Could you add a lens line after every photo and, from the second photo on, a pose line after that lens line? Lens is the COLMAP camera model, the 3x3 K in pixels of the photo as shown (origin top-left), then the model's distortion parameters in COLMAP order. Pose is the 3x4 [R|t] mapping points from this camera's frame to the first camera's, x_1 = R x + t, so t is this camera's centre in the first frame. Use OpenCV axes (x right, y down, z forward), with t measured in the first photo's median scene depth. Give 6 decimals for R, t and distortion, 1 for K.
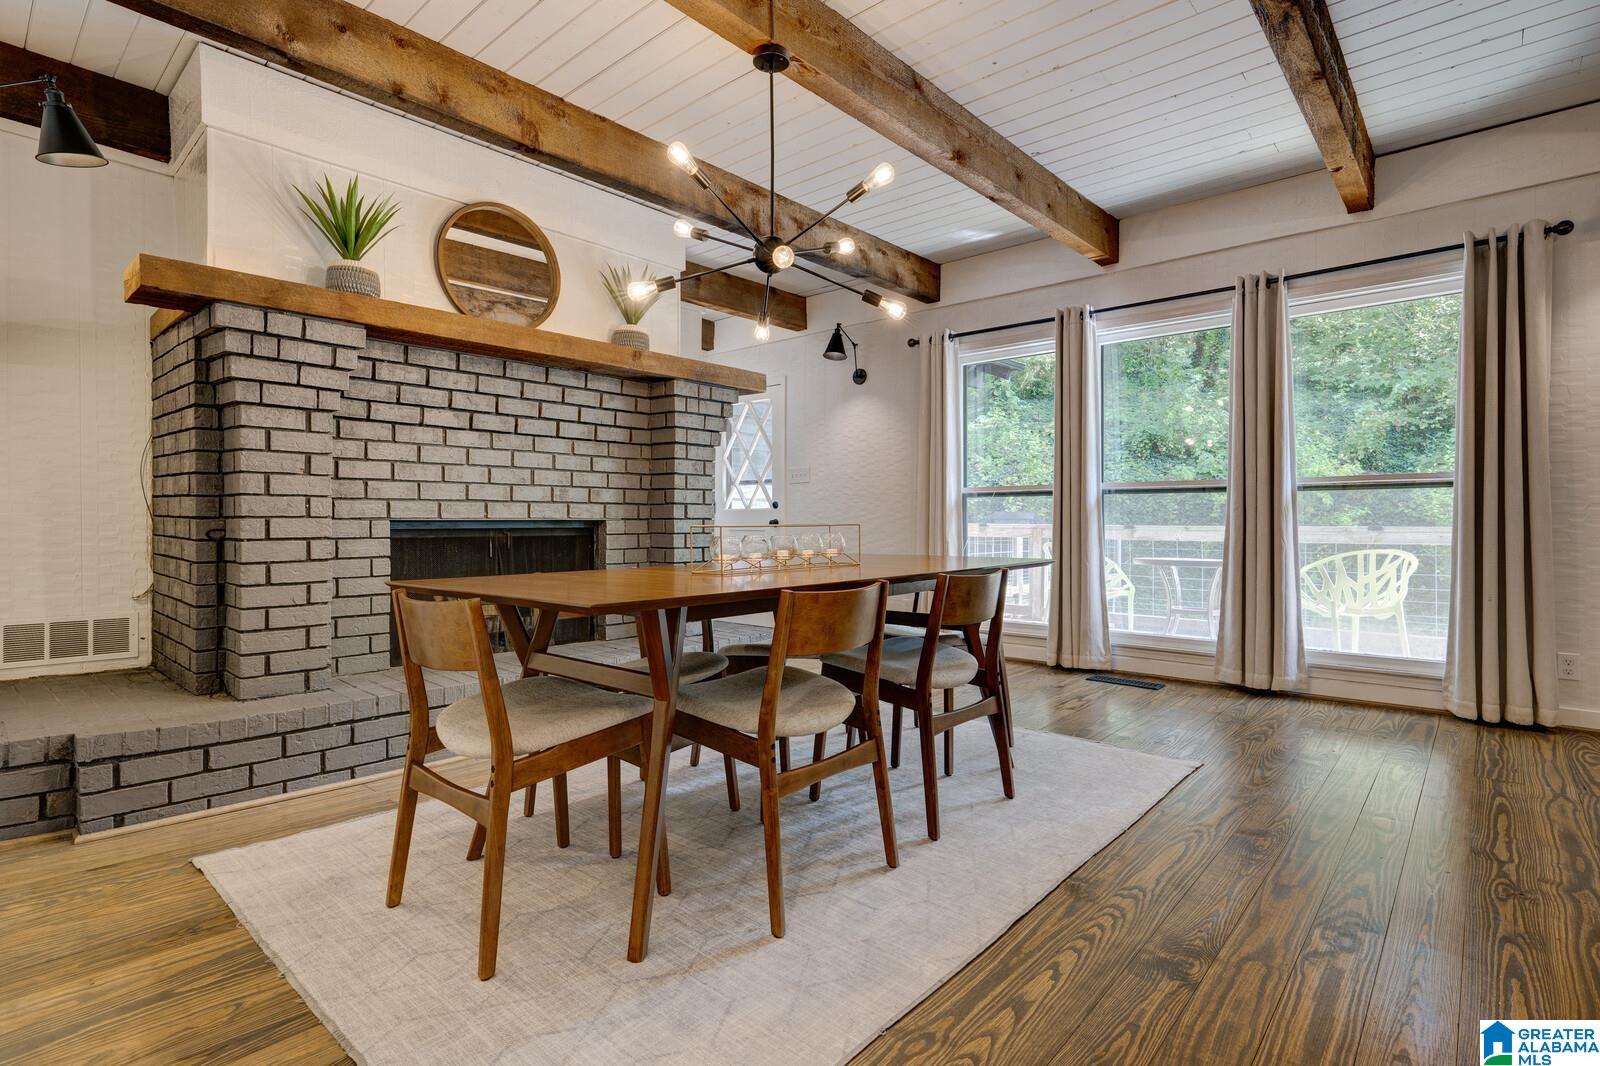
lens RADIAL K [[786.6, 0, 803.3], [0, 786.6, 515.1], [0, 0, 1]] dist [0.000034, -0.000181]
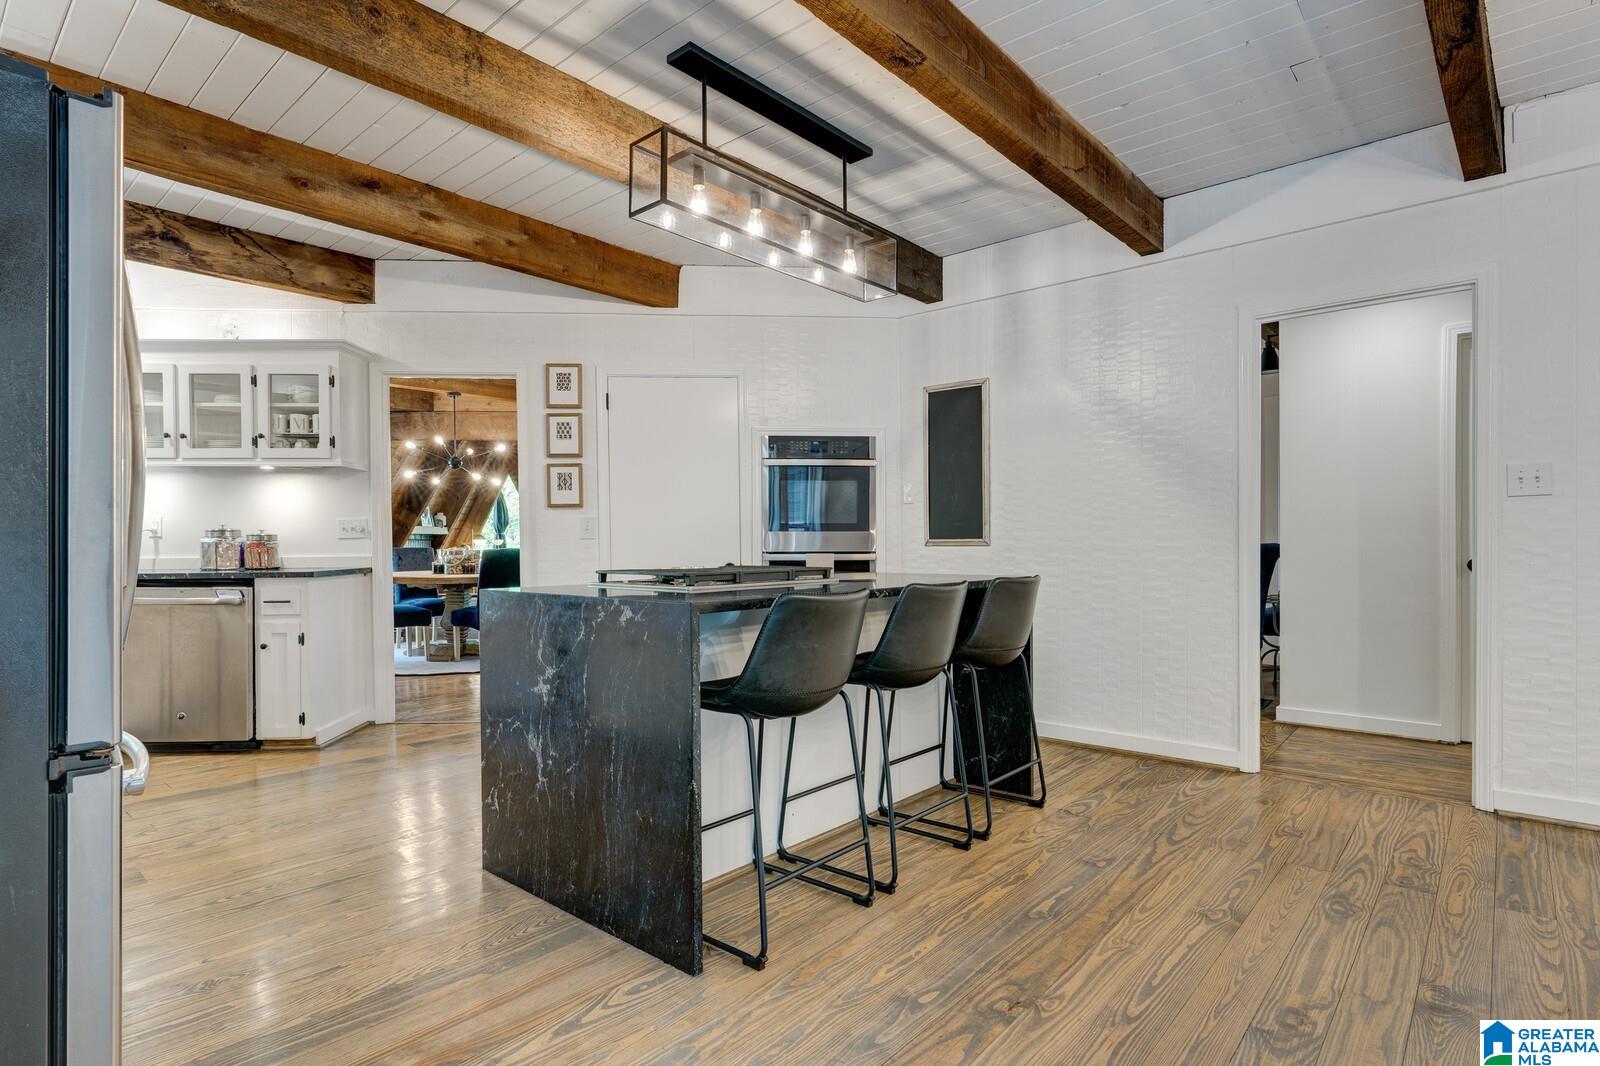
lens RADIAL K [[822.7, 0, 802.2], [0, 822.7, 553.5], [0, 0, 1]] dist [-0.002614, 0.000007]
pose [[-0.999916, 0.010646, -0.007325, 0.641677], [0.010619, 0.999937, 0.003715, -0.031197], [0.007364, 0.003637, -0.999966, 0.995440]]
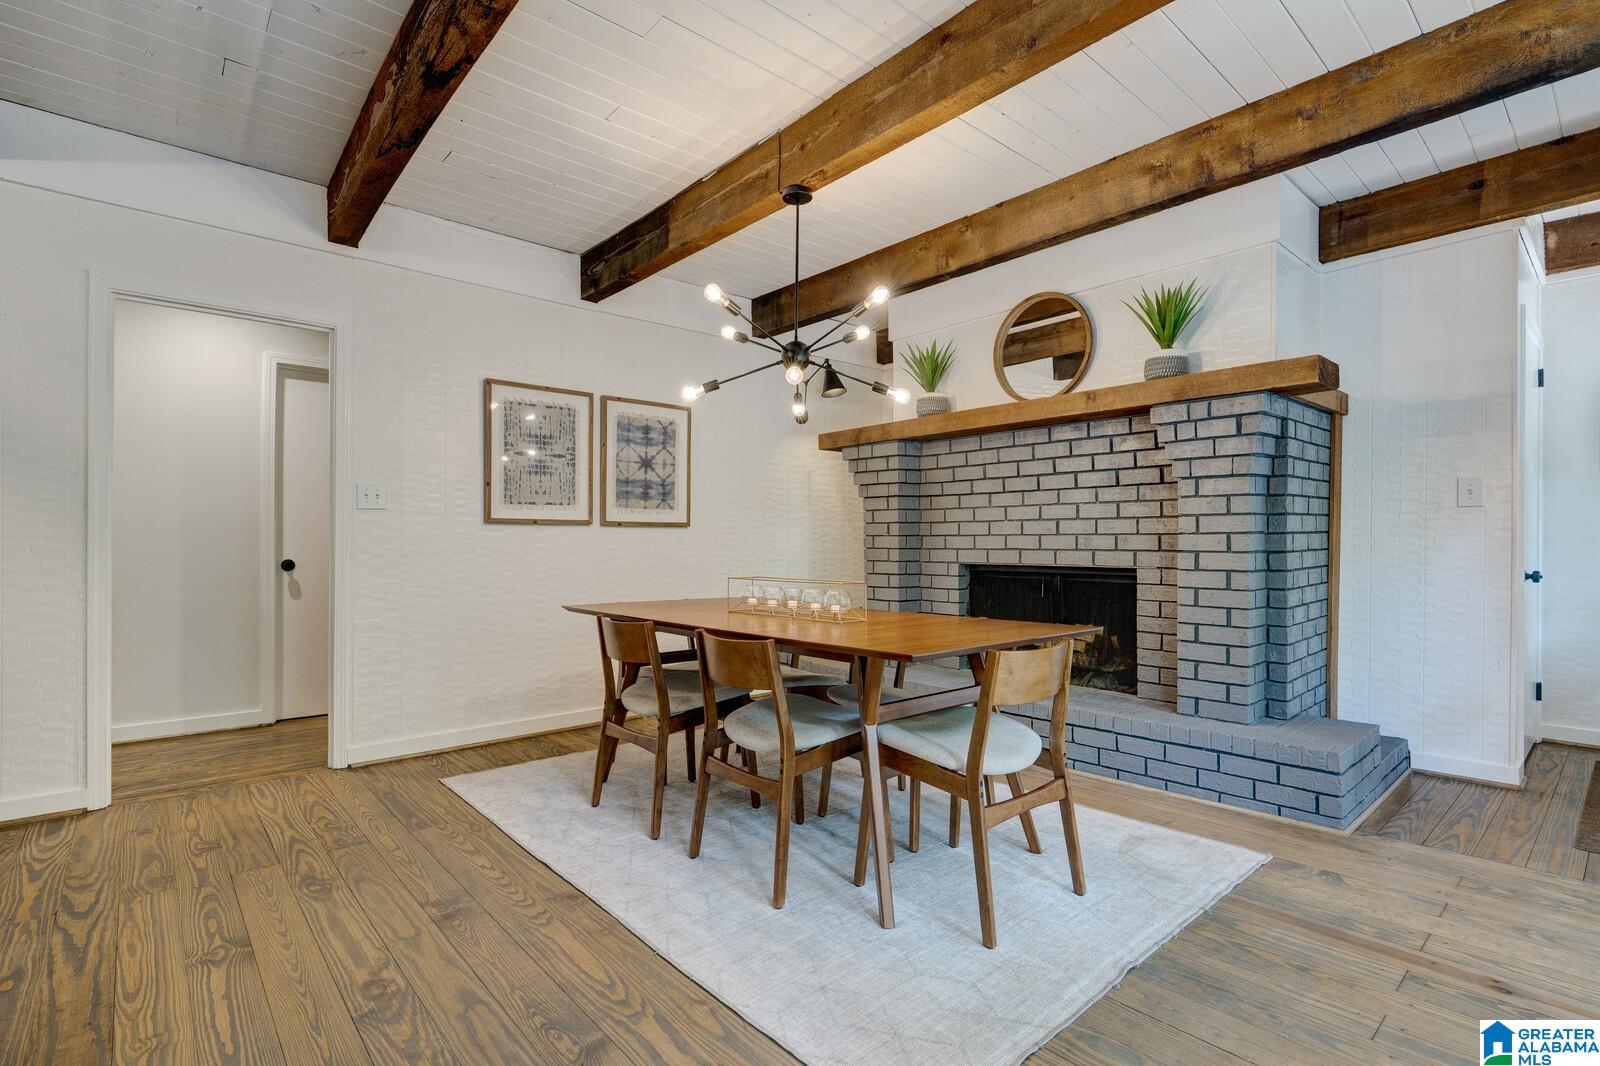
lens RADIAL K [[751.4, 0, 805.5], [0, 751.4, 545.6], [0, 0, 1]] dist [0.000156, -0.000181]
pose [[-0.119713, 0.006347, -0.992788, 0.797963], [0.007196, 0.999959, 0.005525, -0.033425], [0.992782, -0.006483, -0.119754, 0.834177]]
